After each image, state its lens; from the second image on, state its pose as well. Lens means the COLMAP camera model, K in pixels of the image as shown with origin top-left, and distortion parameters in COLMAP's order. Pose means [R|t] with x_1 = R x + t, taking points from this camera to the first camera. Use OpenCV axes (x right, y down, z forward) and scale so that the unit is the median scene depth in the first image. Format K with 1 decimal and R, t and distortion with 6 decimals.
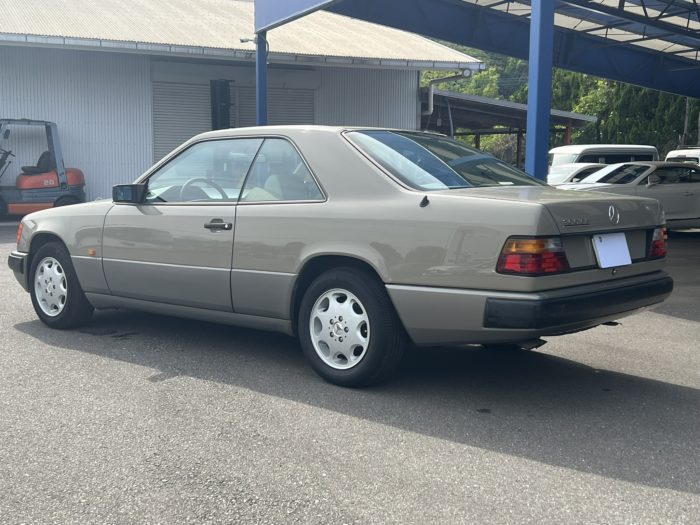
lens RADIAL K [[933.4, 0, 347.2], [0, 933.4, 262.8], [0, 0, 1]] dist [0.088514, -0.020100]
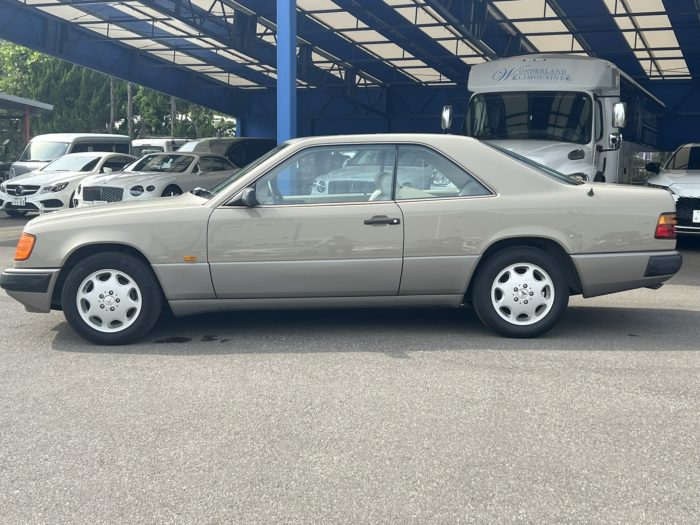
lens RADIAL K [[933.4, 0, 347.2], [0, 933.4, 262.8], [0, 0, 1]] dist [0.088514, -0.020100]
pose [[0.744023, -0.089570, 0.662123, -1.013021], [0.078109, 0.995839, 0.046944, -0.050386], [-0.663573, 0.016791, 0.747923, 0.191461]]
